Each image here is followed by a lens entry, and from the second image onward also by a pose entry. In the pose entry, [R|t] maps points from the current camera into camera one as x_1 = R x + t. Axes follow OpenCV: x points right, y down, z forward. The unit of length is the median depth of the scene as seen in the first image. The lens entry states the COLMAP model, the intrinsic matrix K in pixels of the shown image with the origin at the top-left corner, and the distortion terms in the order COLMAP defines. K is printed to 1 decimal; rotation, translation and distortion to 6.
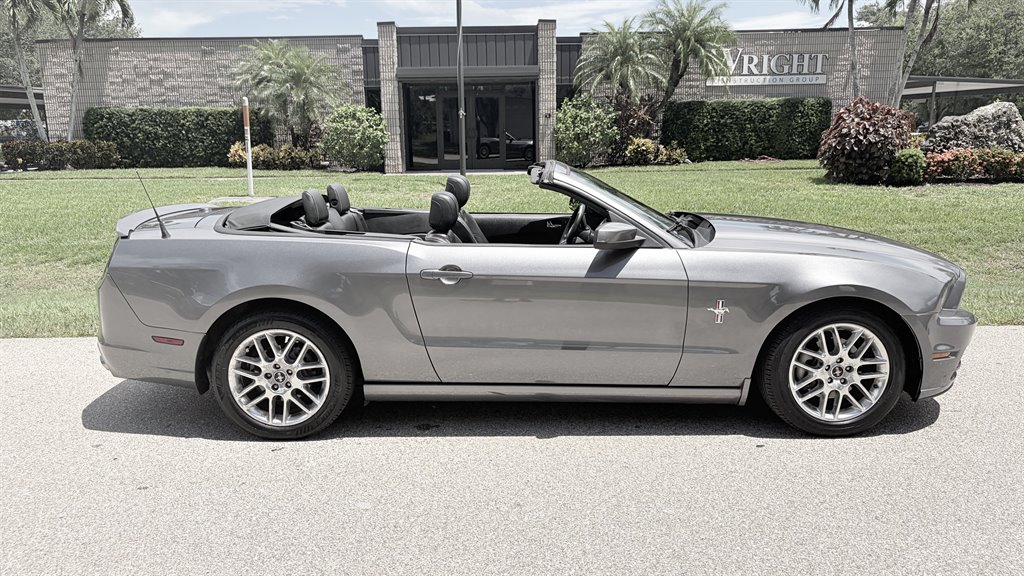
lens RADIAL K [[783.6, 0, 515.3], [0, 783.6, 298.9], [0, 0, 1]] dist [0.026578, -0.019076]
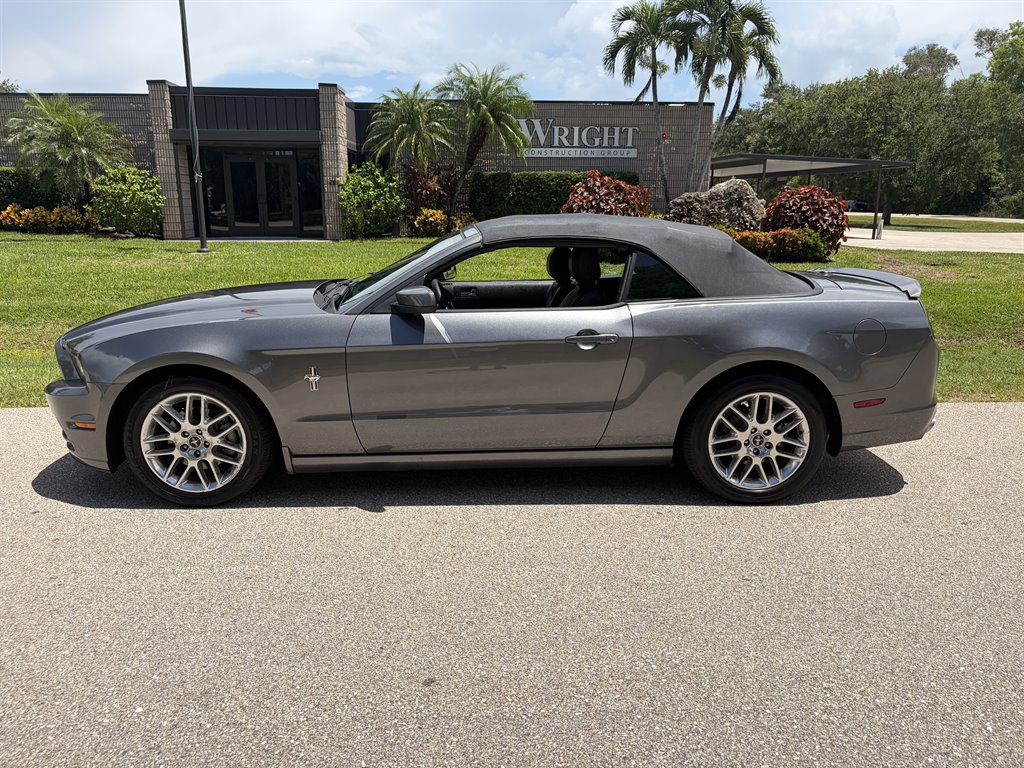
lens RADIAL K [[776.9, 0, 530.9], [0, 776.9, 396.7], [0, 0, 1]] dist [0.026091, -0.015818]
pose [[0.999471, 0.013048, 0.029792, 0.268161], [-0.014023, 0.999365, 0.032771, -0.003707], [-0.029345, -0.033171, 0.999019, 0.016666]]
